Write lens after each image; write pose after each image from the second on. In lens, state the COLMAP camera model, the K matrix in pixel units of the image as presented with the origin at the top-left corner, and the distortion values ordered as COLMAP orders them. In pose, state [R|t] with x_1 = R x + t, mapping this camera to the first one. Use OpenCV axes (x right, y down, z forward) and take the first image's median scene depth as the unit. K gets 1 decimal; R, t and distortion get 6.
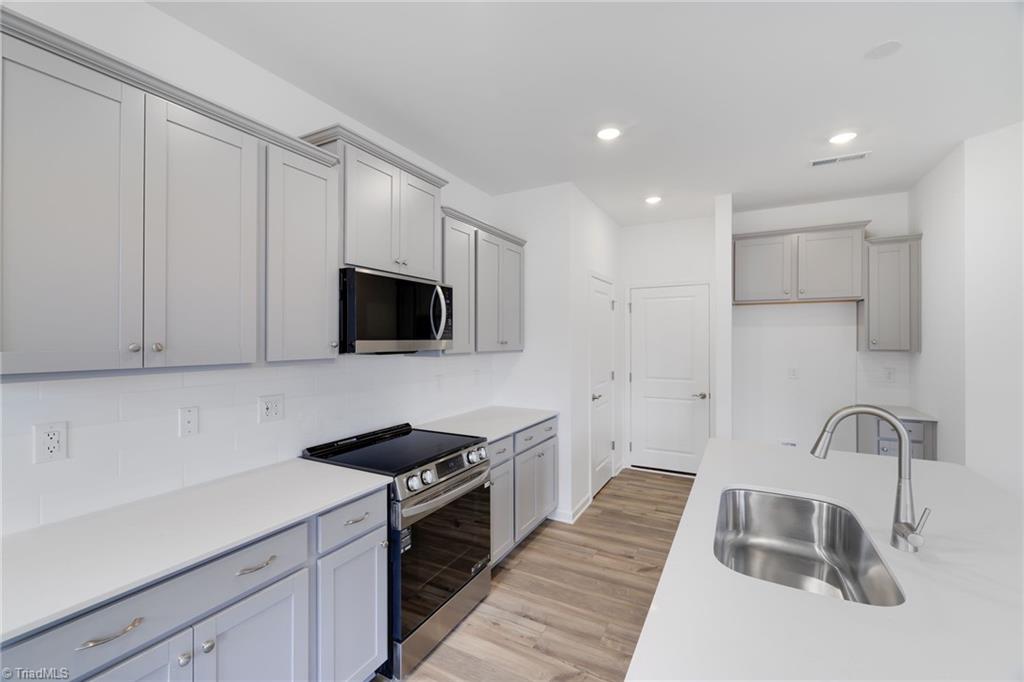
lens RADIAL K [[421.0, 0, 513.8], [0, 421.0, 335.6], [0, 0, 1]] dist [0.006526, -0.000543]
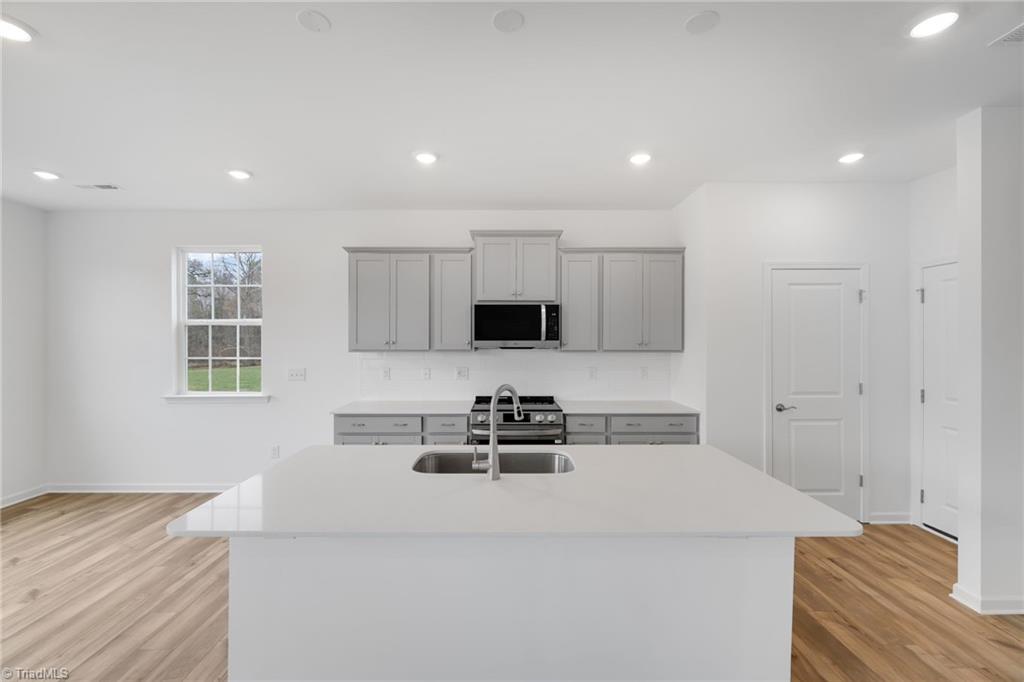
lens RADIAL K [[421.0, 0, 515.3], [0, 421.0, 340.8], [0, 0, 1]] dist [0.006526, -0.000543]
pose [[0.510190, 0.000187, -0.860062, 0.790503], [0.003777, 0.999990, 0.002458, 0.004877], [0.860053, -0.004503, 0.510184, 0.104928]]
